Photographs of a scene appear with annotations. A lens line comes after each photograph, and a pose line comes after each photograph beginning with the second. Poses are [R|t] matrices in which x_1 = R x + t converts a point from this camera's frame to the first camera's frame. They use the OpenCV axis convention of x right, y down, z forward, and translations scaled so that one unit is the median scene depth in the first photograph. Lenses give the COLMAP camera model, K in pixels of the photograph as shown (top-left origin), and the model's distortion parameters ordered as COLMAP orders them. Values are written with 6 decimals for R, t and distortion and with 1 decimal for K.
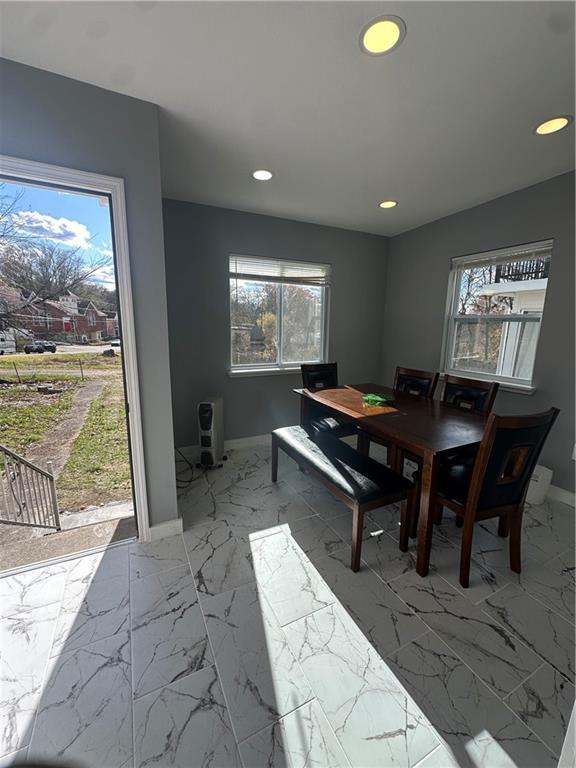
lens RADIAL K [[308.1, 0, 288.2], [0, 308.1, 385.2], [0, 0, 1]] dist [-0.003988, 0.000391]
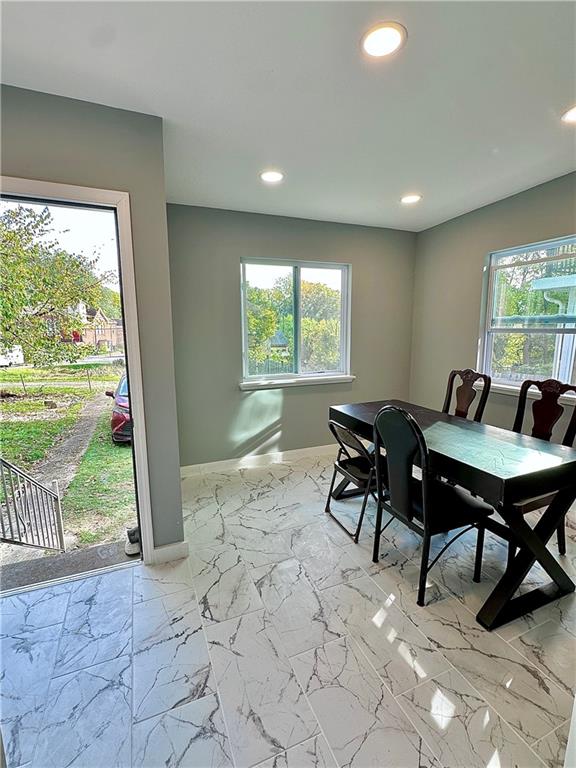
lens RADIAL K [[350.6, 0, 290.6], [0, 350.6, 384.9], [0, 0, 1]] dist [-0.007044, 0.000470]
pose [[0.997503, -0.009395, -0.069999, 0.046091], [0.007004, 0.999386, -0.034330, -0.000361], [0.070278, 0.033754, 0.996956, -0.056938]]
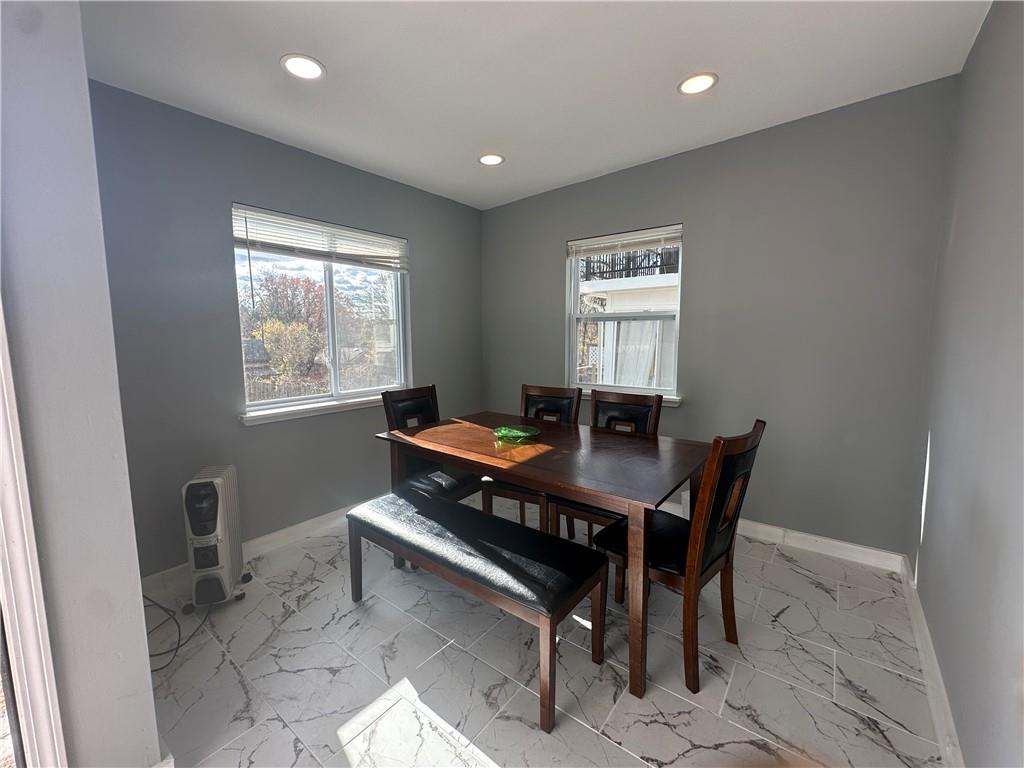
lens RADIAL K [[410.8, 0, 498.9], [0, 410.8, 388.6], [0, 0, 1]] dist [-0.003988, 0.000391]
pose [[0.905024, -0.072570, 0.419125, -0.129960], [0.100256, 0.993971, -0.044384, -0.020276], [-0.413377, 0.082188, 0.906843, 0.231800]]
